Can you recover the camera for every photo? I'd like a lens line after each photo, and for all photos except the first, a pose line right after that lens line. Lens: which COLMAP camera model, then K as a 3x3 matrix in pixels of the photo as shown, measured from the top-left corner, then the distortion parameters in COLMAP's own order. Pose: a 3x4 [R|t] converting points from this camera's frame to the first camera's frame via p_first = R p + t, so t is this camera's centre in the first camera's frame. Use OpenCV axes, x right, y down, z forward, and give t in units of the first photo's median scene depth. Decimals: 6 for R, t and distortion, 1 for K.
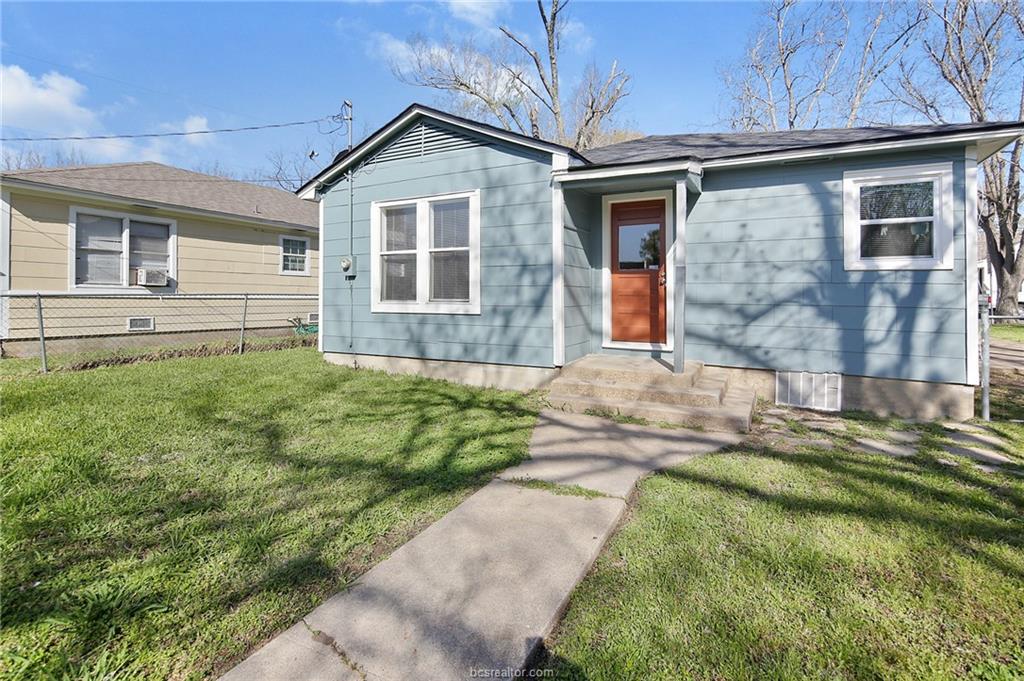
lens RADIAL K [[503.3, 0, 512.6], [0, 503.3, 292.9], [0, 0, 1]] dist [-0.000501, -0.000131]
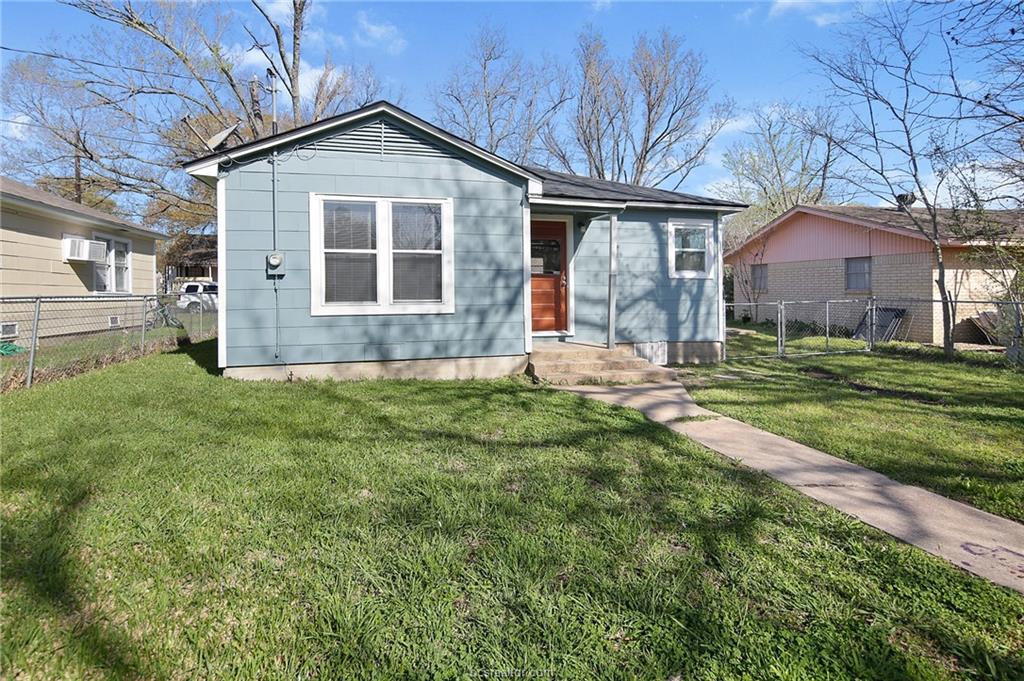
lens RADIAL K [[503.3, 0, 512.6], [0, 503.3, 292.9], [0, 0, 1]] dist [-0.000501, -0.000131]
pose [[0.741635, -0.008014, 0.670756, -0.723445], [0.000646, 0.999937, 0.011233, -0.015350], [-0.670804, -0.007897, 0.741593, 0.112089]]
